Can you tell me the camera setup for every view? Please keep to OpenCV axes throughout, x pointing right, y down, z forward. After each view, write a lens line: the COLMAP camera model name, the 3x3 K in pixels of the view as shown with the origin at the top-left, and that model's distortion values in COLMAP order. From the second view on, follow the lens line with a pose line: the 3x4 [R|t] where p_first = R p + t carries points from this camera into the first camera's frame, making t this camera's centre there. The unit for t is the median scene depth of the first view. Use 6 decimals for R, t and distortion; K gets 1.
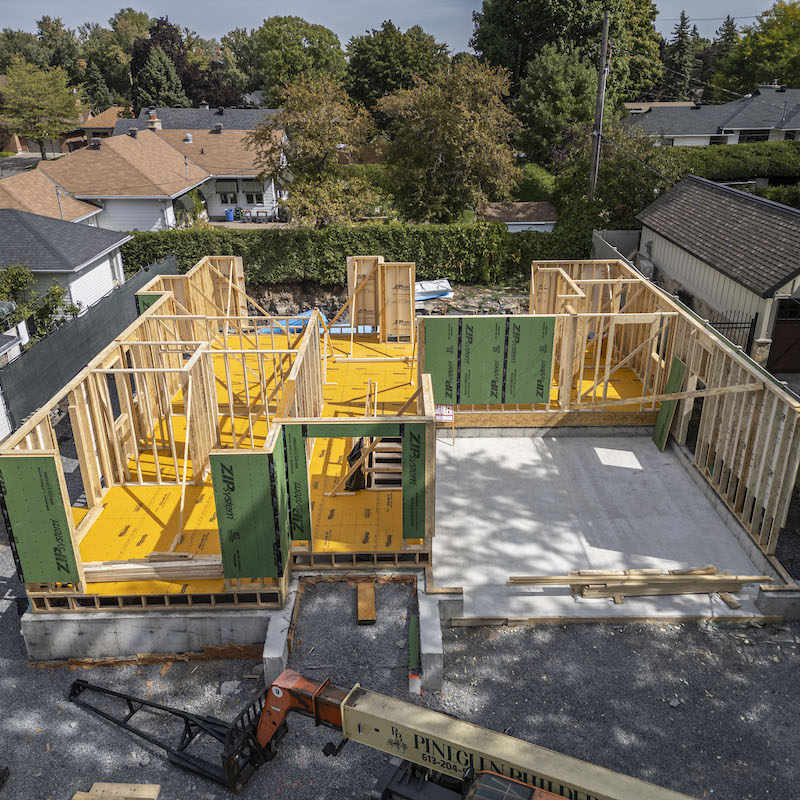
lens RADIAL K [[753.9, 0, 405.9], [0, 753.9, 402.5], [0, 0, 1]] dist [0.059722, 0.000000]
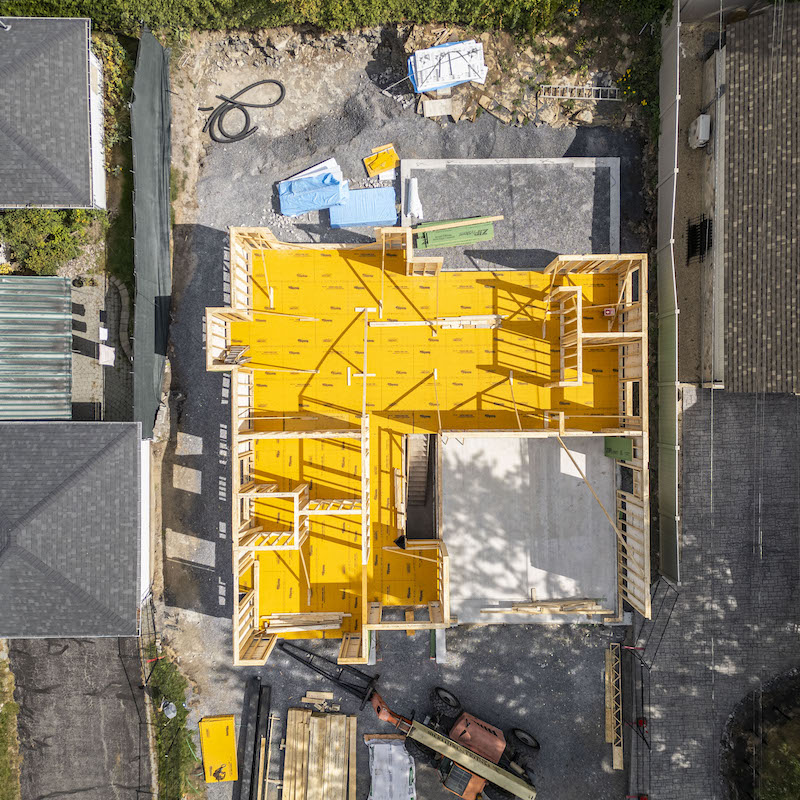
lens RADIAL K [[753.9, 0, 406.4], [0, 753.9, 400.7], [0, 0, 1]] dist [0.059722, 0.000000]
pose [[0.999957, 0.002108, 0.009080, -0.069963], [-0.009174, 0.395394, 0.918466, -1.583698], [-0.001654, -0.918509, 0.395396, 0.632904]]
